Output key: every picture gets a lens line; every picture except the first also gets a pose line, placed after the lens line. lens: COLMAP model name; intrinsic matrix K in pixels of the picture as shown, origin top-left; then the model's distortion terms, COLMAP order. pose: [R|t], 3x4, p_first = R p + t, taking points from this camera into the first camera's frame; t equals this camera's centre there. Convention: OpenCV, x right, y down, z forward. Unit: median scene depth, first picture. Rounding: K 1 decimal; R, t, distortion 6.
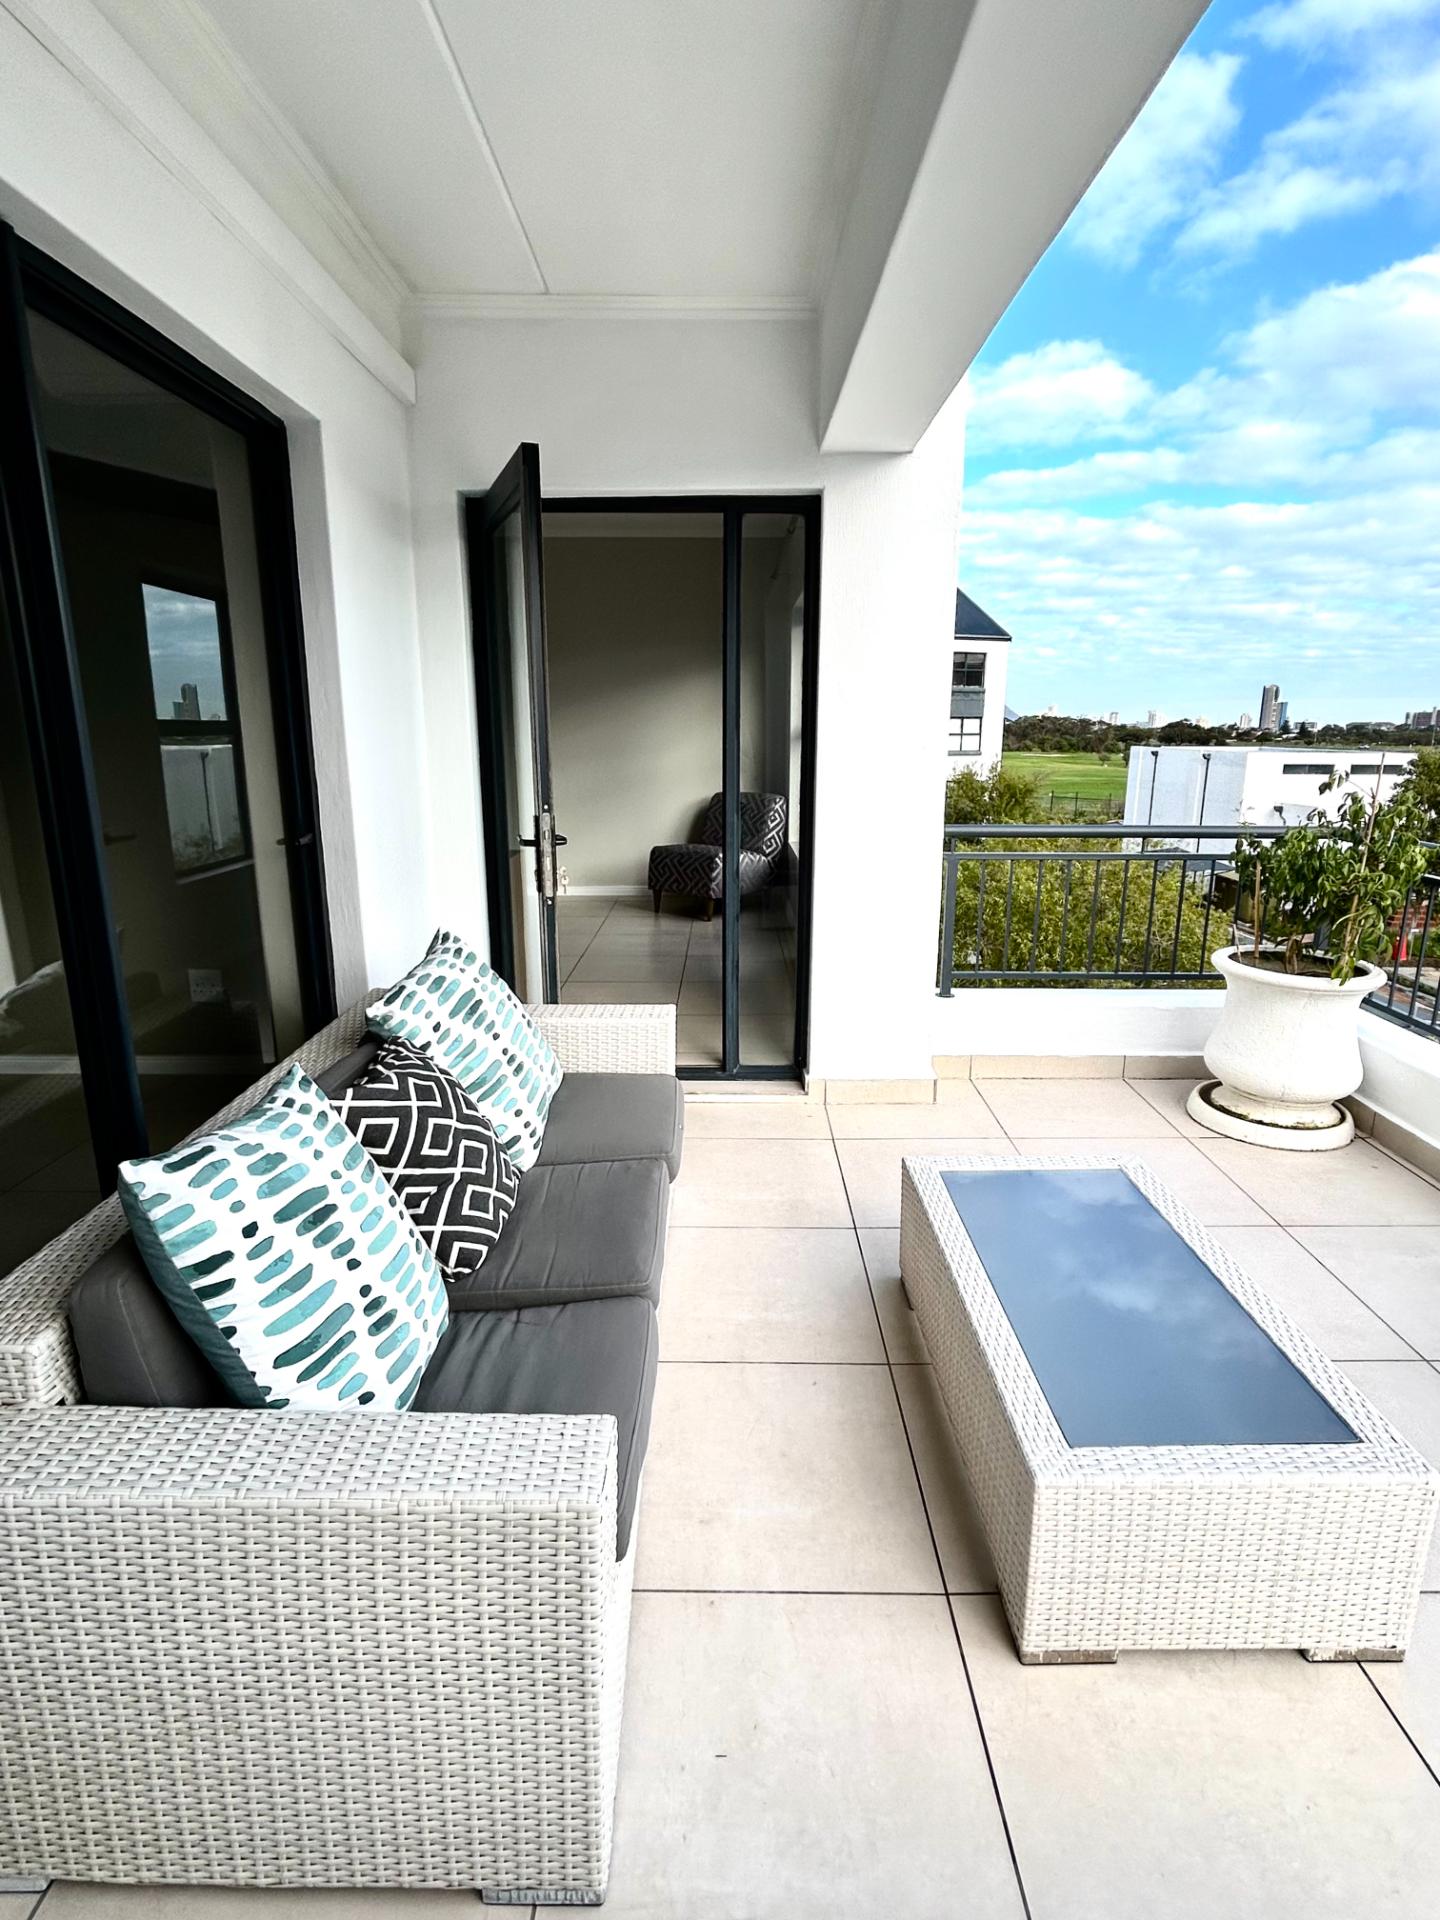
lens RADIAL K [[990.6, 0, 732.8], [0, 990.6, 952.9], [0, 0, 1]] dist [-0.001492, 0.002843]
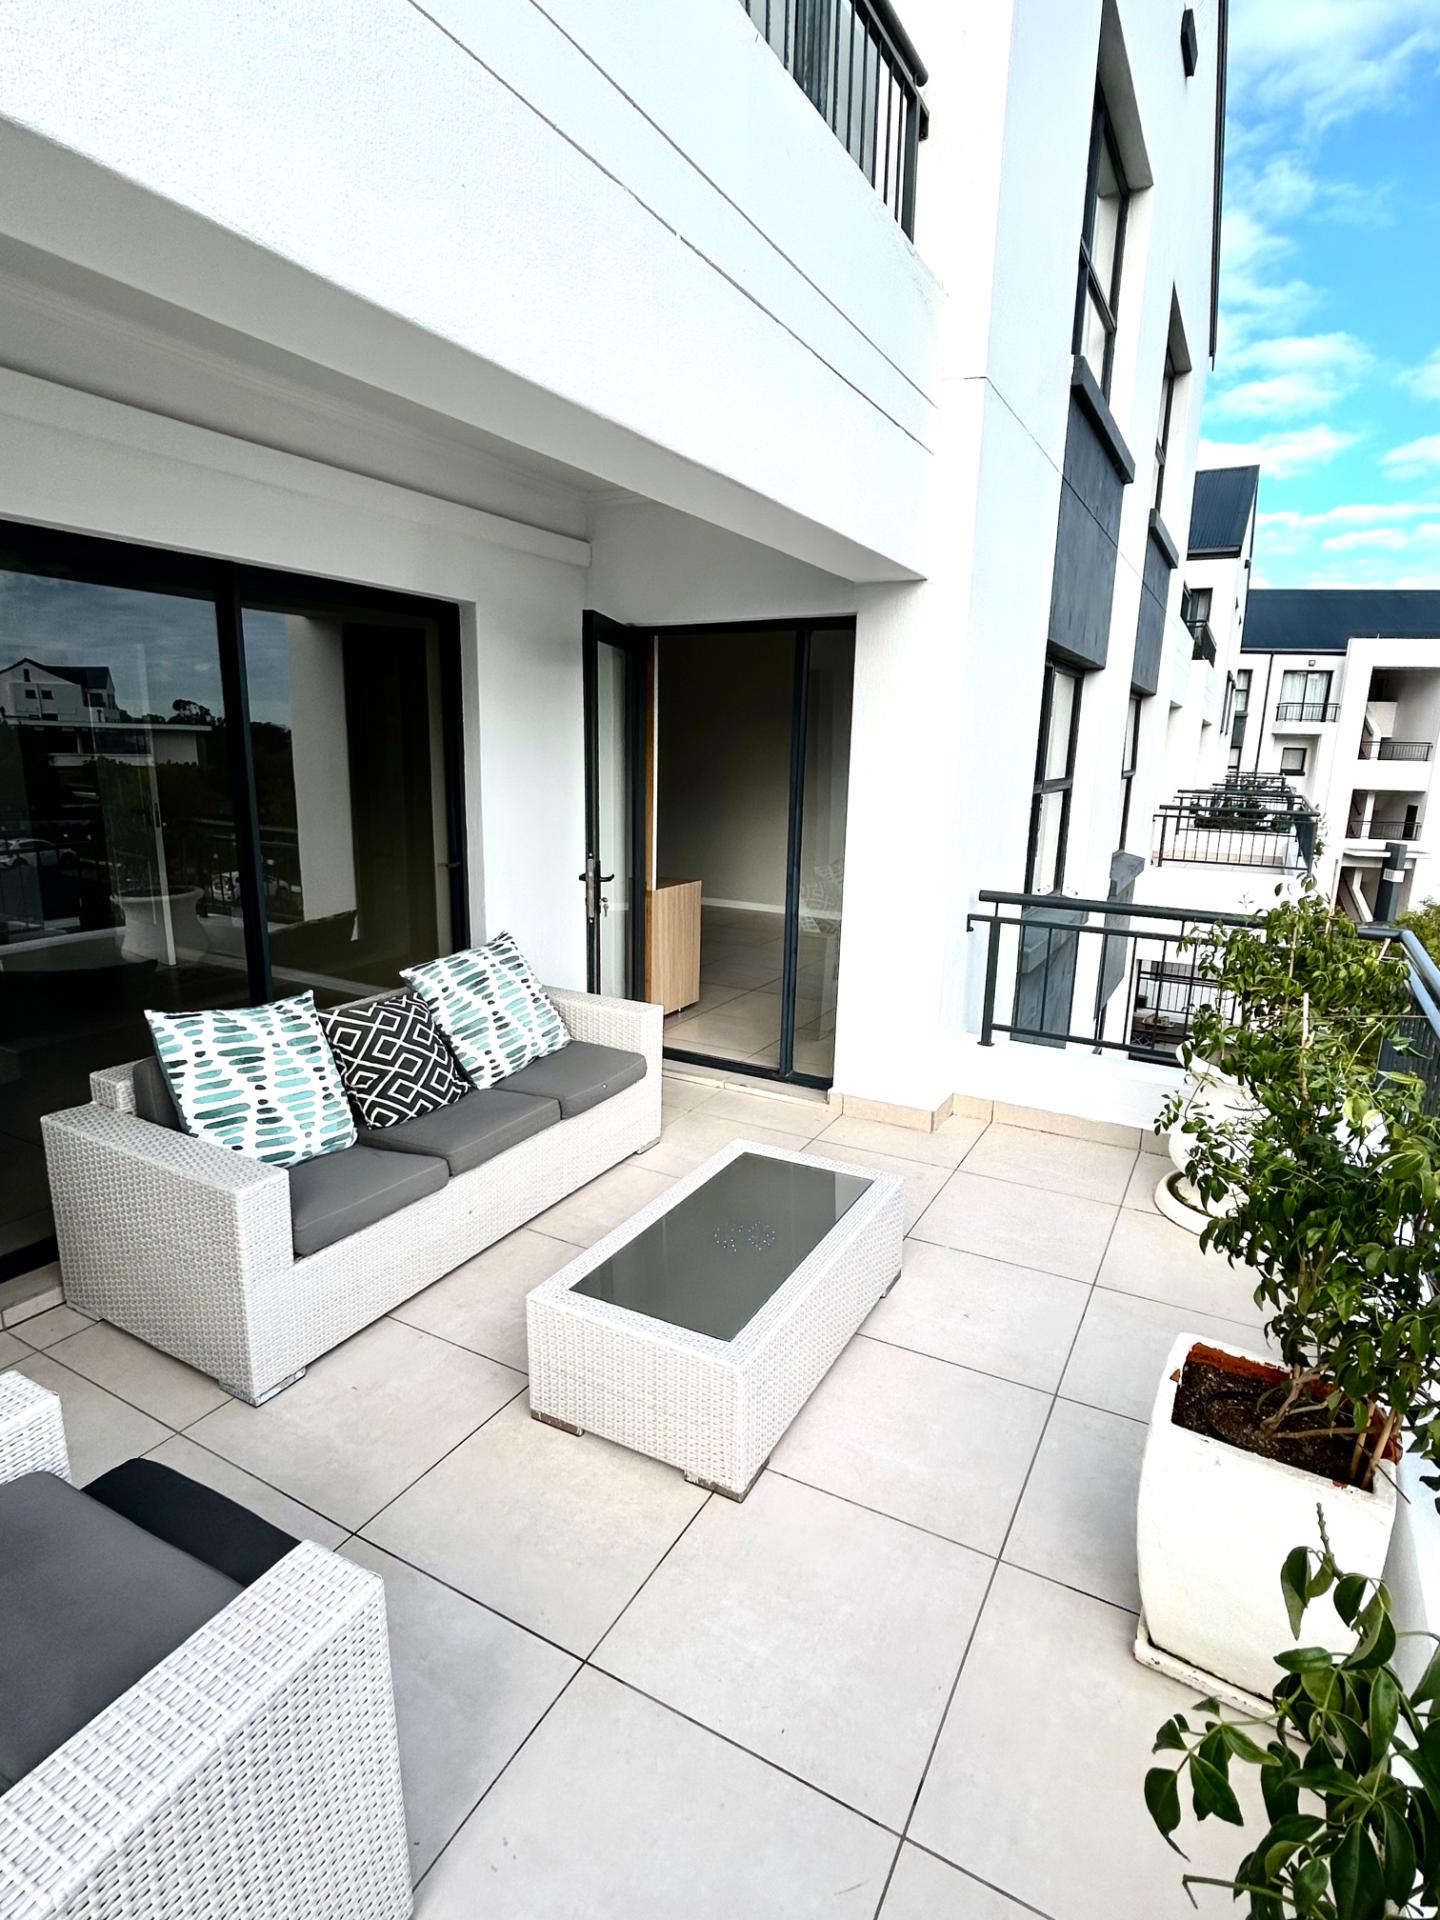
lens RADIAL K [[990.6, 0, 724.5], [0, 990.6, 960.6], [0, 0, 1]] dist [-0.001492, 0.002843]
pose [[0.875152, 0.119081, -0.468966, 1.280967], [-0.125610, 0.991926, 0.017467, -0.086277], [0.467260, 0.043620, 0.883043, -0.317081]]
